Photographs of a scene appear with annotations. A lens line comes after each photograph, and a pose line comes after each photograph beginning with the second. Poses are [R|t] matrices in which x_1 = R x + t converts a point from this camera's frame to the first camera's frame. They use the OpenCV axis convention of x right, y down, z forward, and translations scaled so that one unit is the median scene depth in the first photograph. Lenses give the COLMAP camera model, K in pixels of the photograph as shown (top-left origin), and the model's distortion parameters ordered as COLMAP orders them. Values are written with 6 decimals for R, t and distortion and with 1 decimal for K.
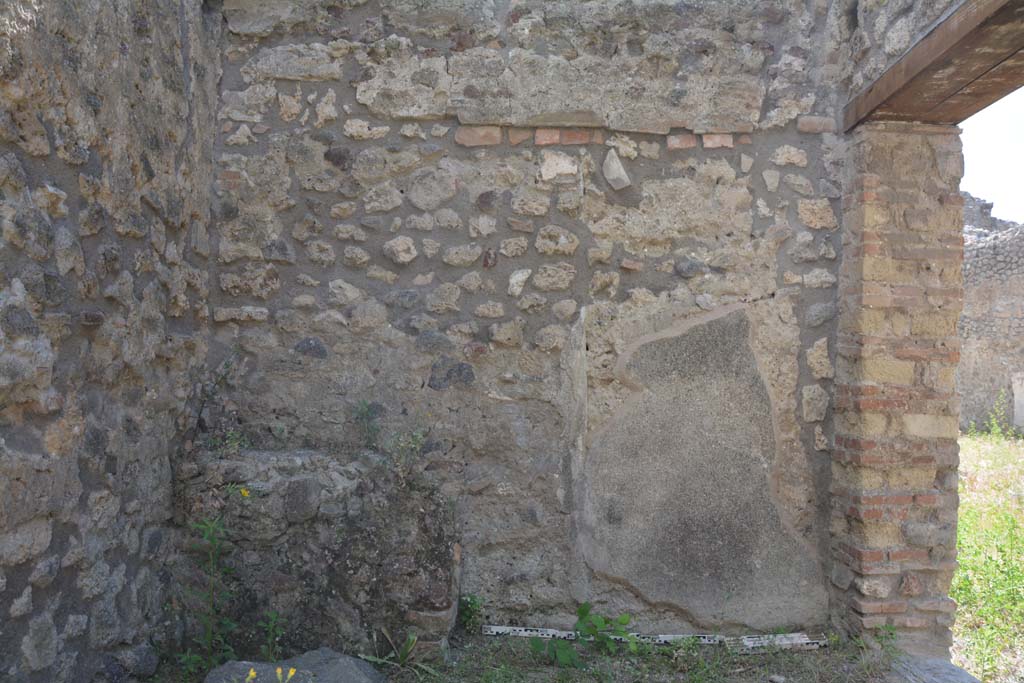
lens RADIAL K [[781.1, 0, 512.0], [0, 781.1, 341.5], [0, 0, 1]] dist [-0.172596, 0.116843]
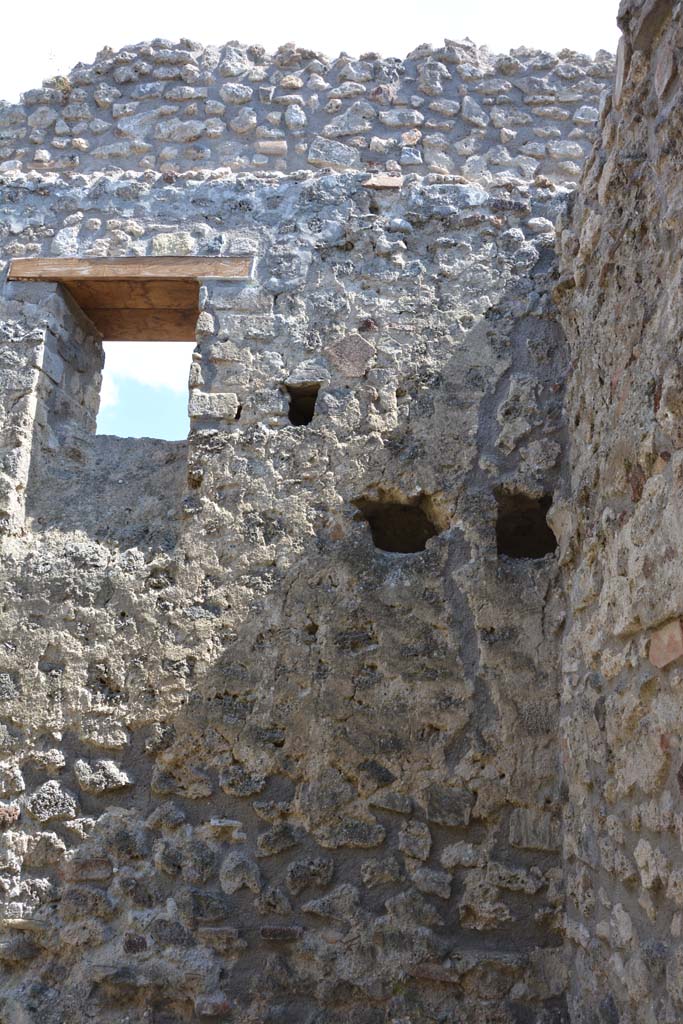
lens RADIAL K [[781.1, 0, 341.5], [0, 781.1, 512.0], [0, 0, 1]] dist [-0.172596, 0.116843]
pose [[-0.038018, -0.331241, -0.942780, 0.689057], [-0.029517, 0.943423, -0.330276, -0.260675], [0.998841, 0.015271, -0.045644, 1.162232]]
